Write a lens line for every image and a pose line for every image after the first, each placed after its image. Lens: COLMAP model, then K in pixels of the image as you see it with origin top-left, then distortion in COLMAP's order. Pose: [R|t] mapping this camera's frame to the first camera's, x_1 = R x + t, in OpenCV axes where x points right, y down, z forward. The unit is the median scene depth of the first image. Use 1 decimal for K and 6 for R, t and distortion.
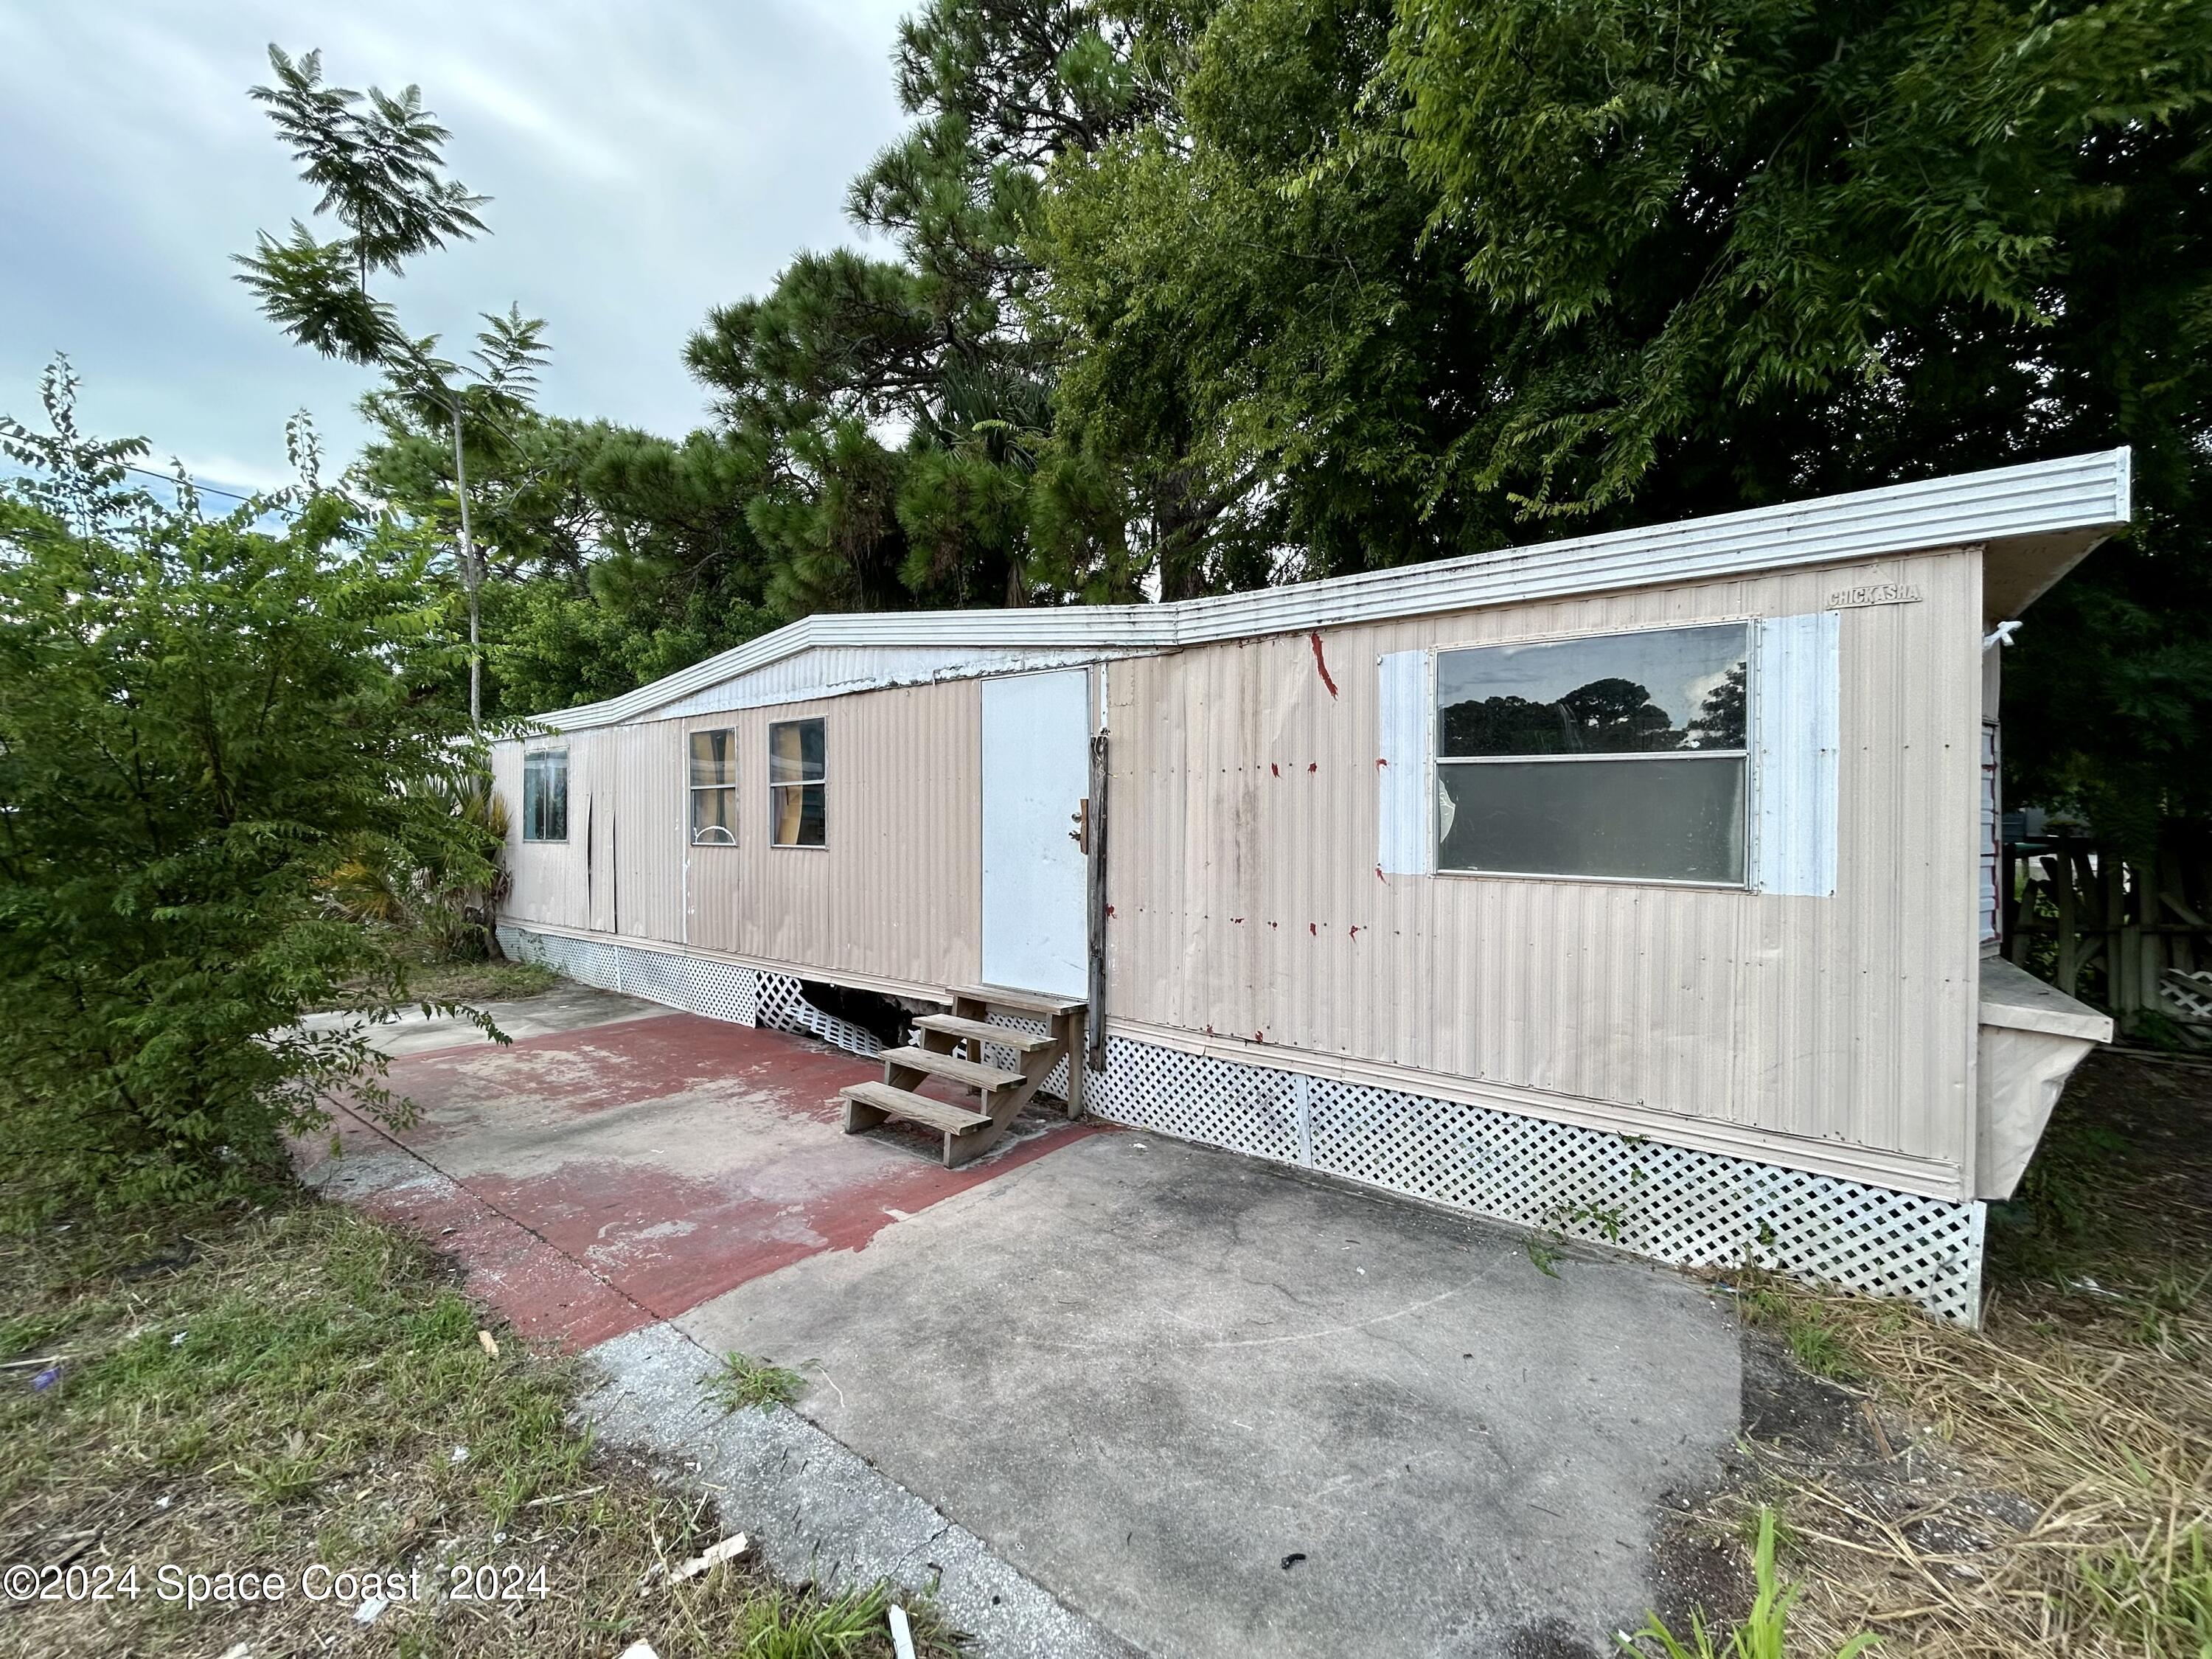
lens RADIAL K [[888.6, 0, 1114.1], [0, 888.6, 826.1], [0, 0, 1]] dist [-0.001410, 0.000697]
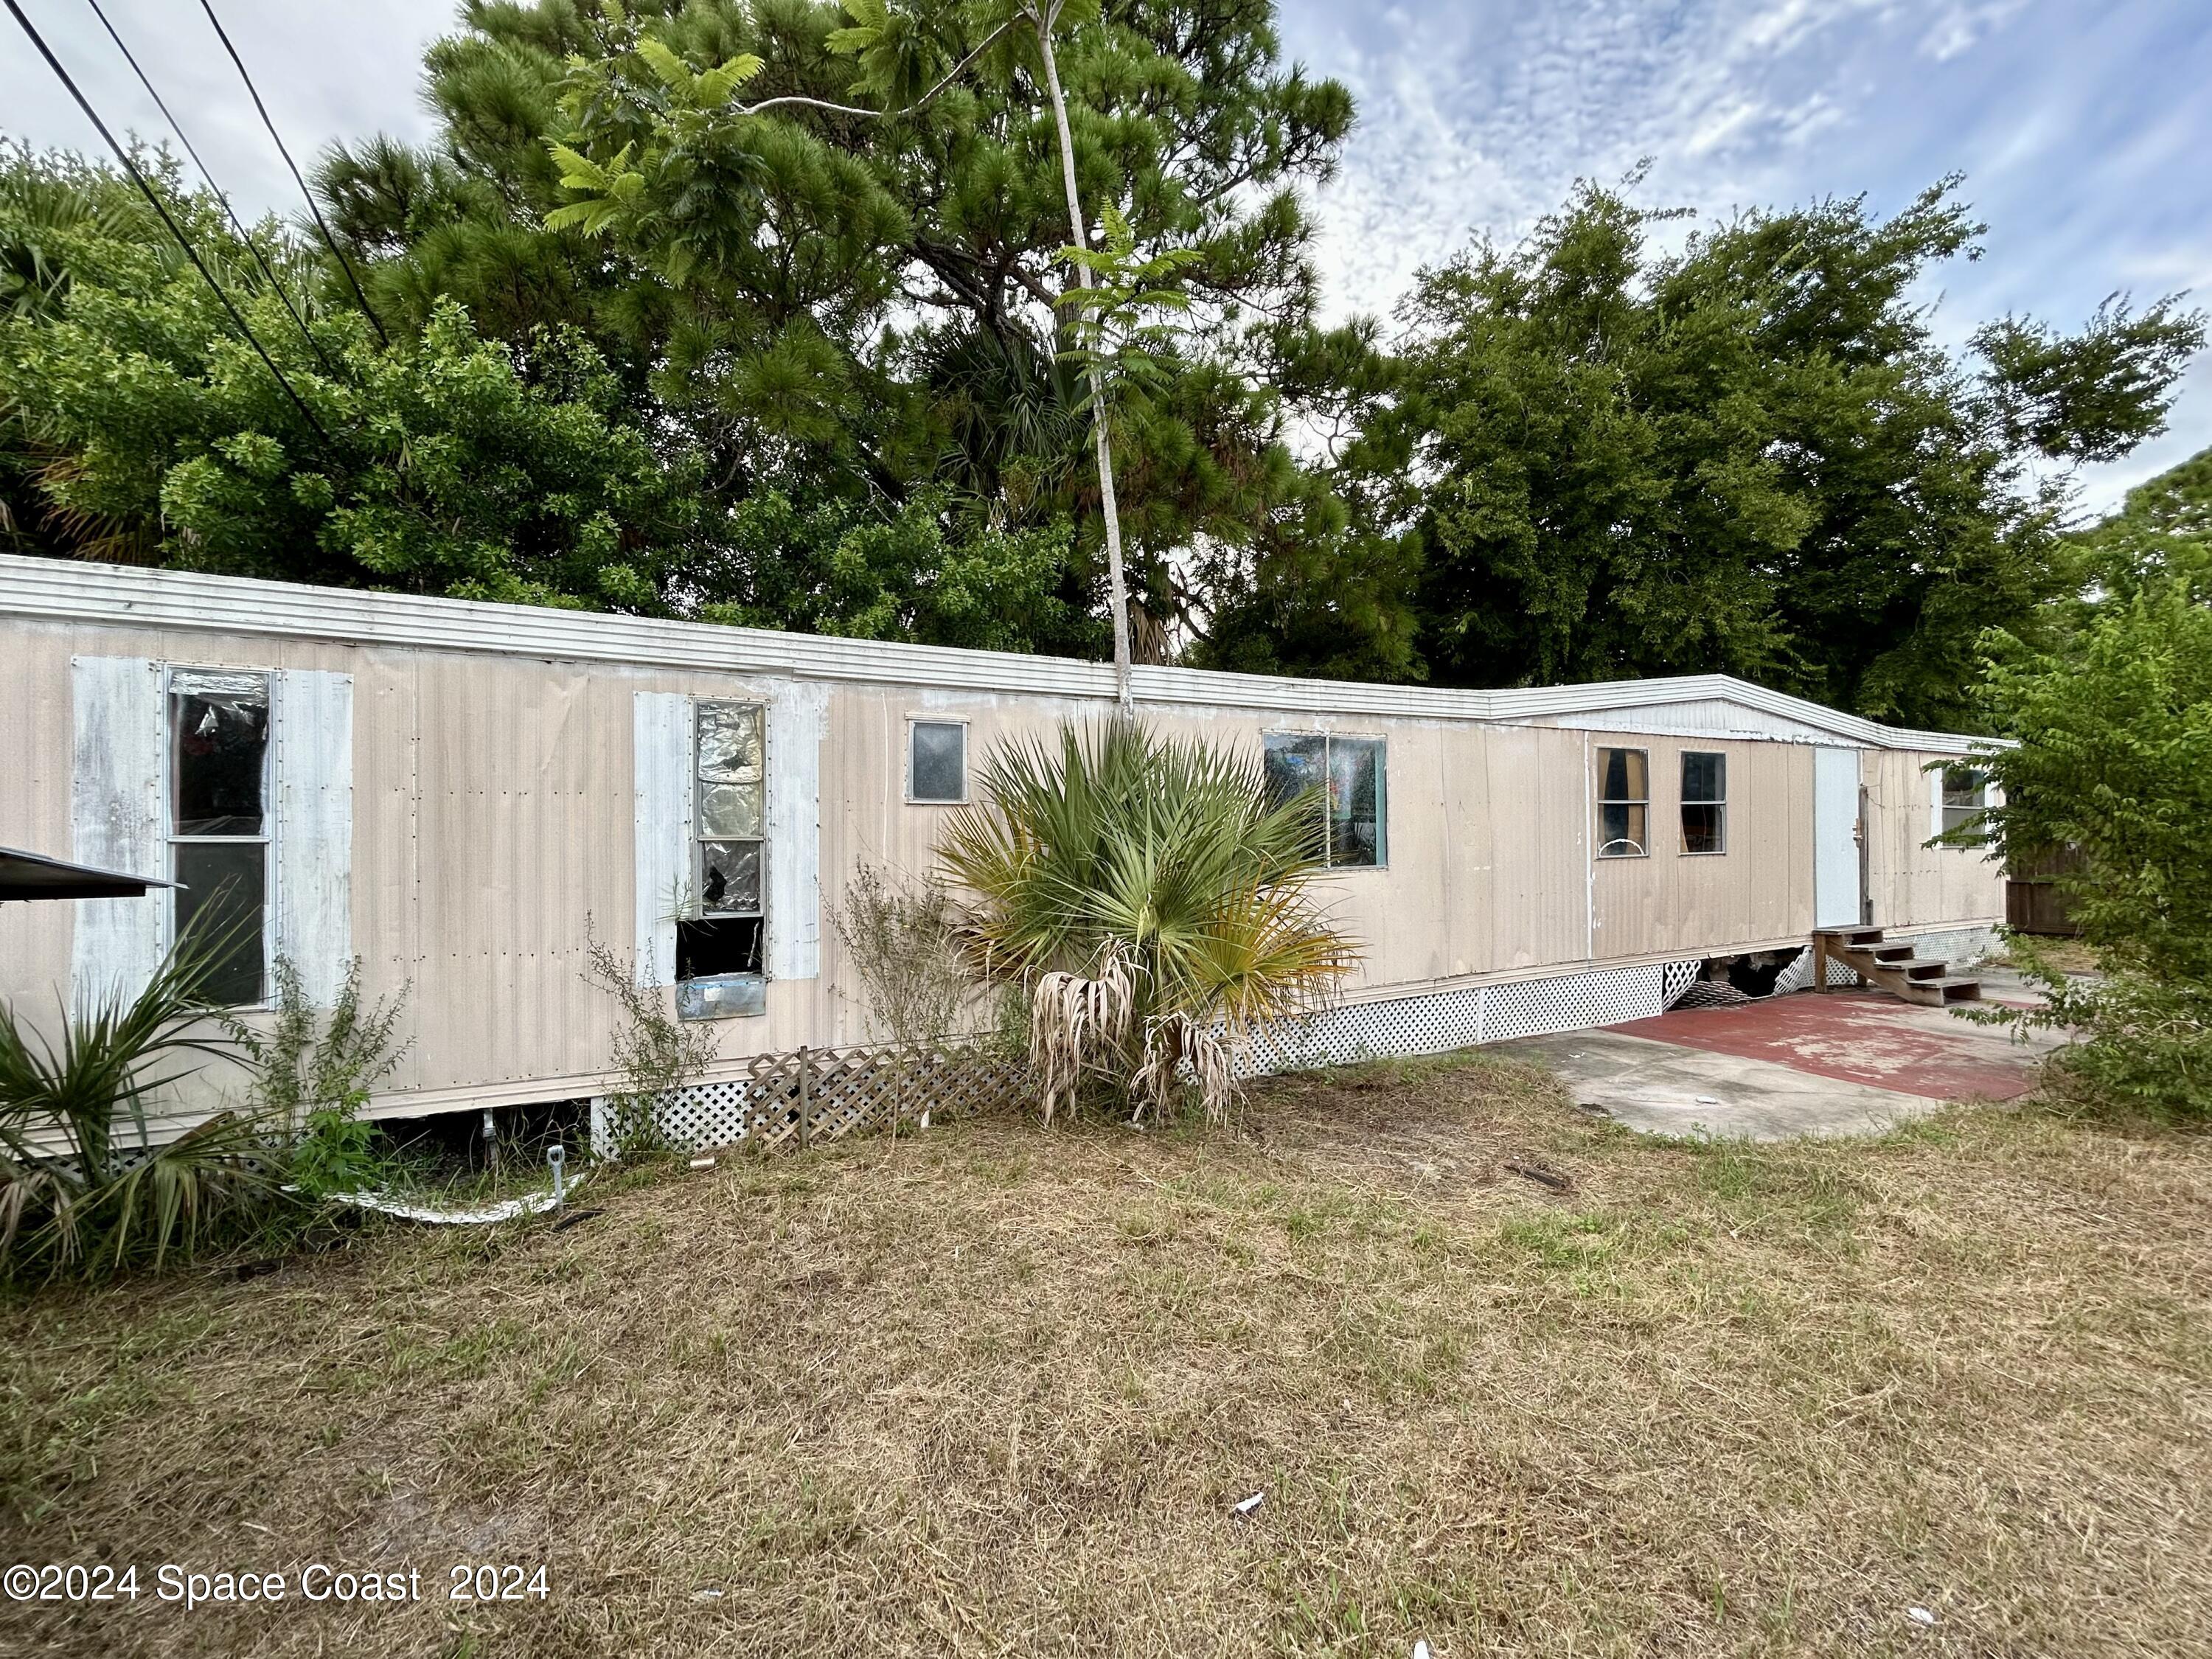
lens RADIAL K [[888.6, 0, 1093.6], [0, 888.6, 826.4], [0, 0, 1]] dist [-0.001410, 0.000697]
pose [[0.469660, -0.002501, 0.882844, -2.075394], [0.013533, 0.999899, -0.004366, -0.023745], [-0.882744, 0.013998, 0.469646, 1.303467]]
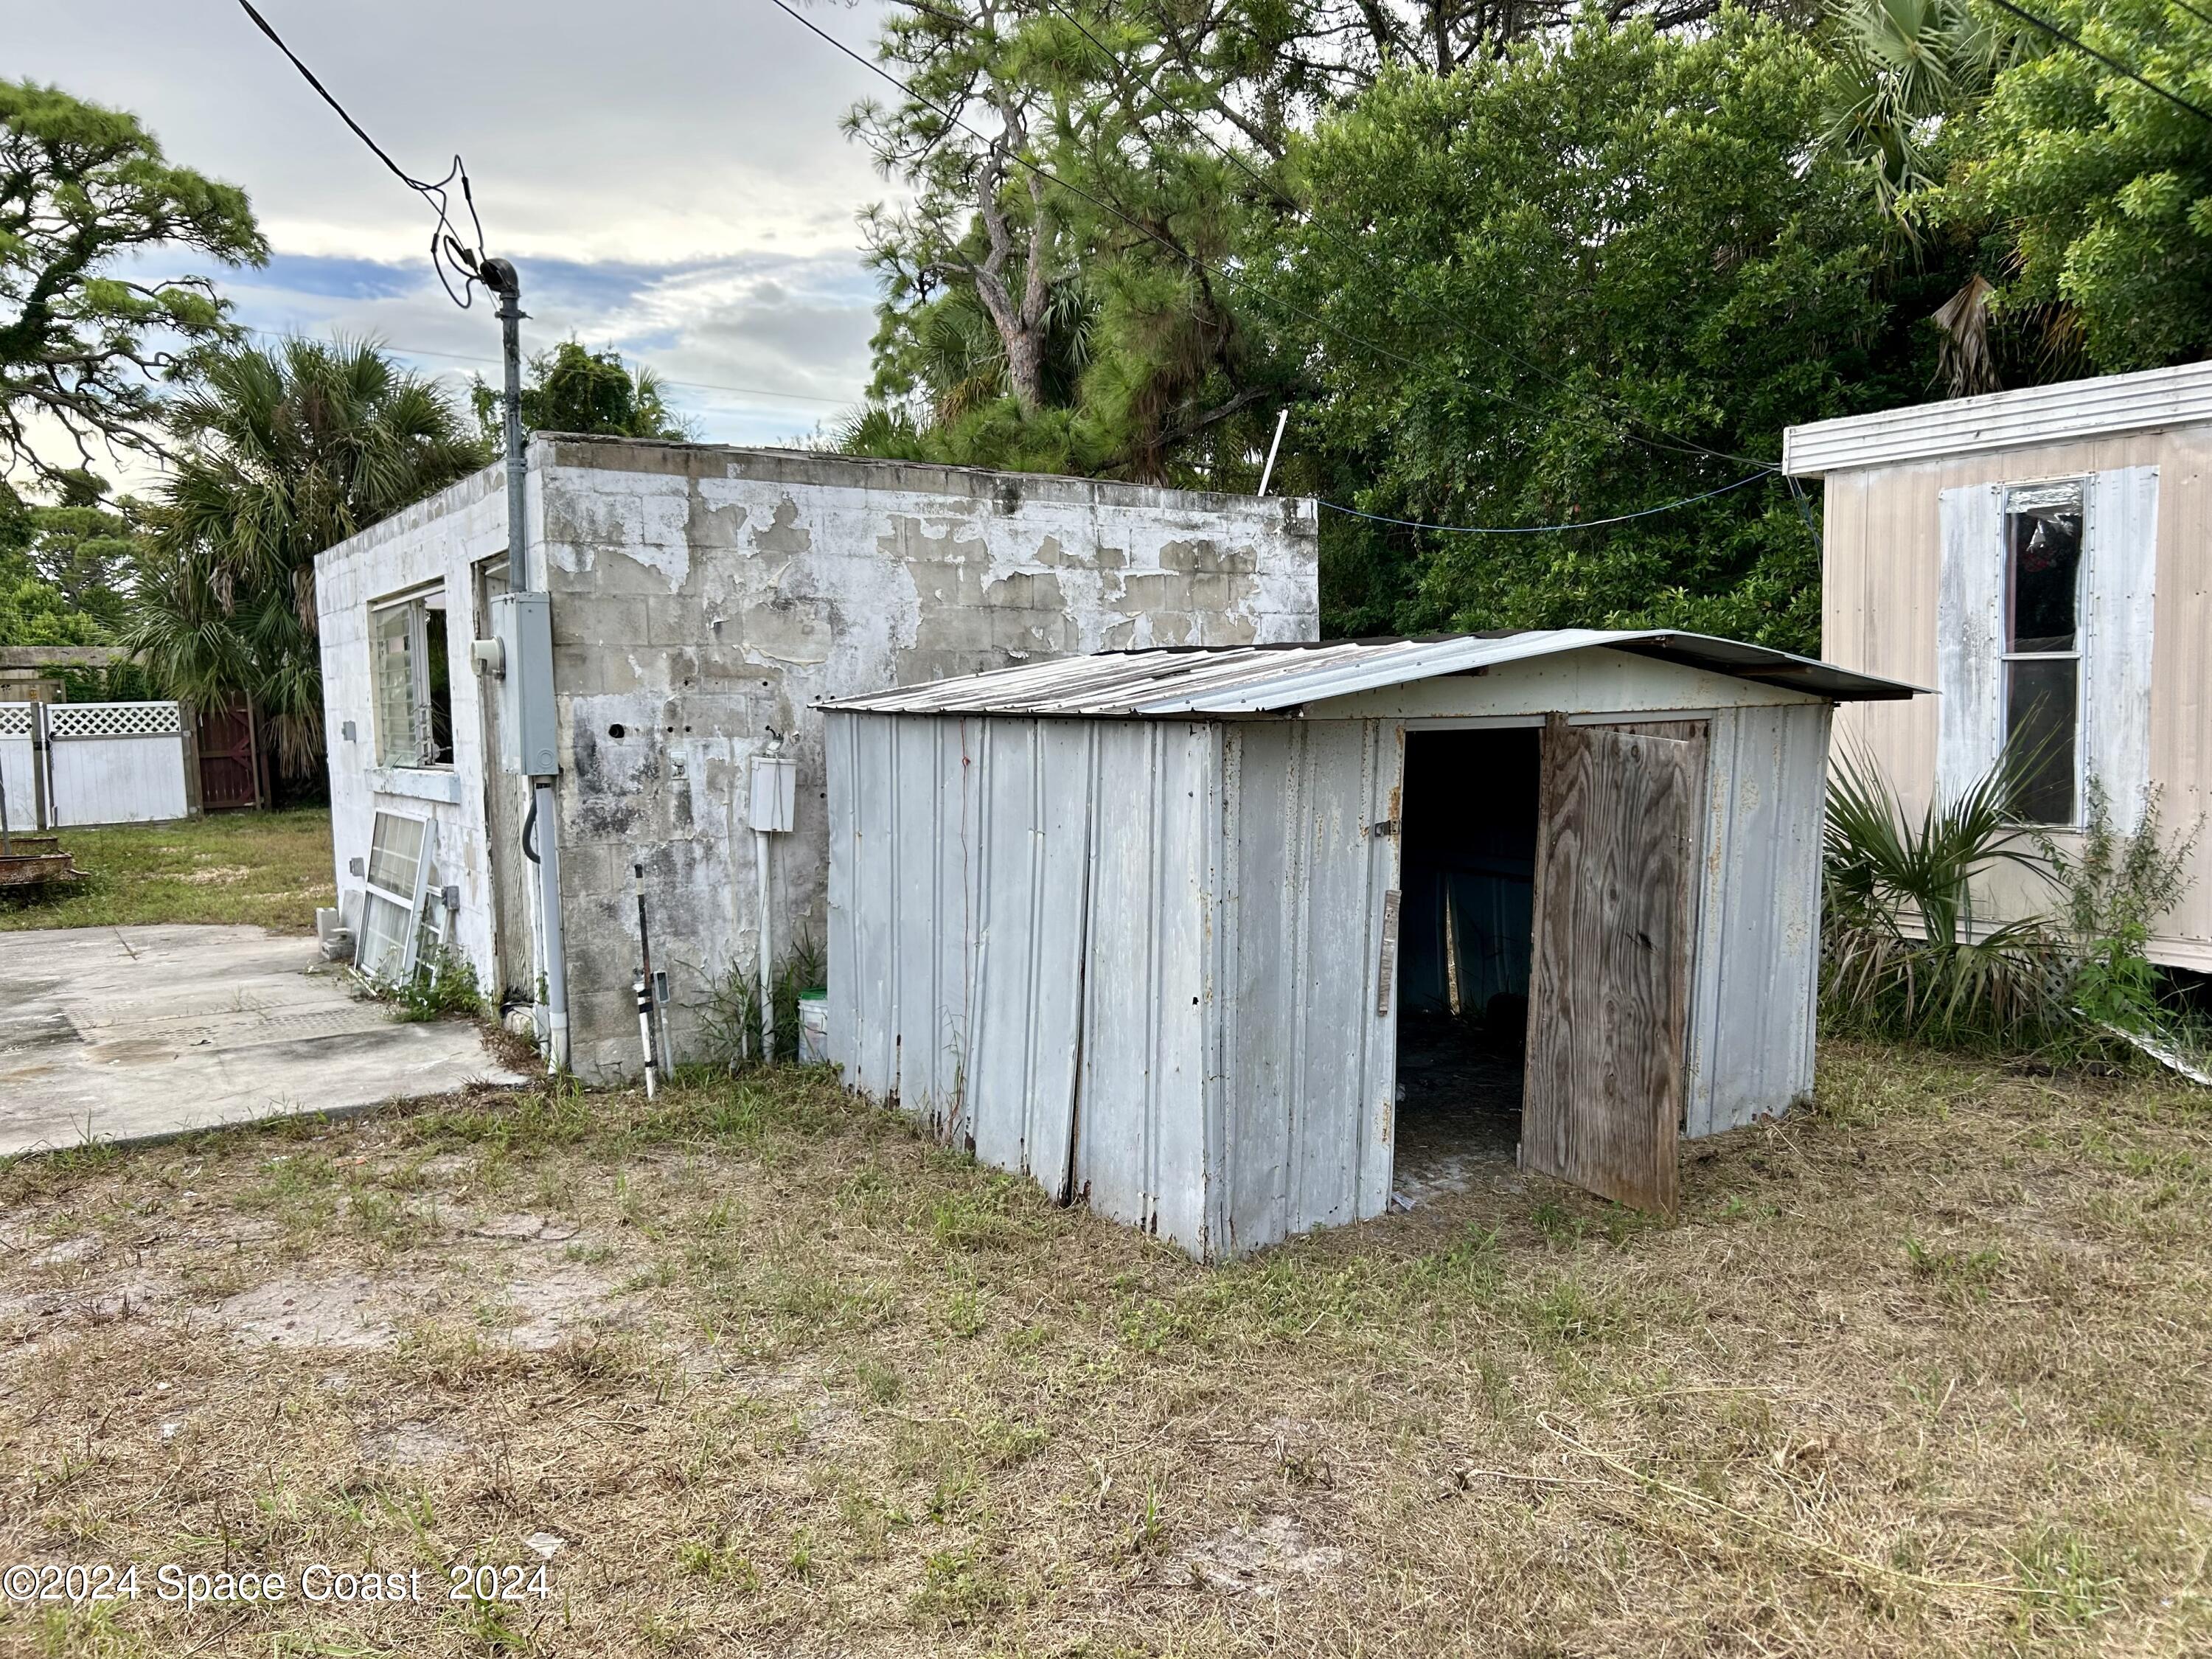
lens RADIAL K [[1680.3, 0, 1109.3], [0, 1680.3, 824.2], [0, 0, 1]] dist [0.003034, -0.002998]
pose [[0.938036, -0.005164, -0.346500, -2.031308], [0.028770, 0.997598, 0.063019, -0.006758], [0.345342, -0.069083, 0.935931, 0.927232]]
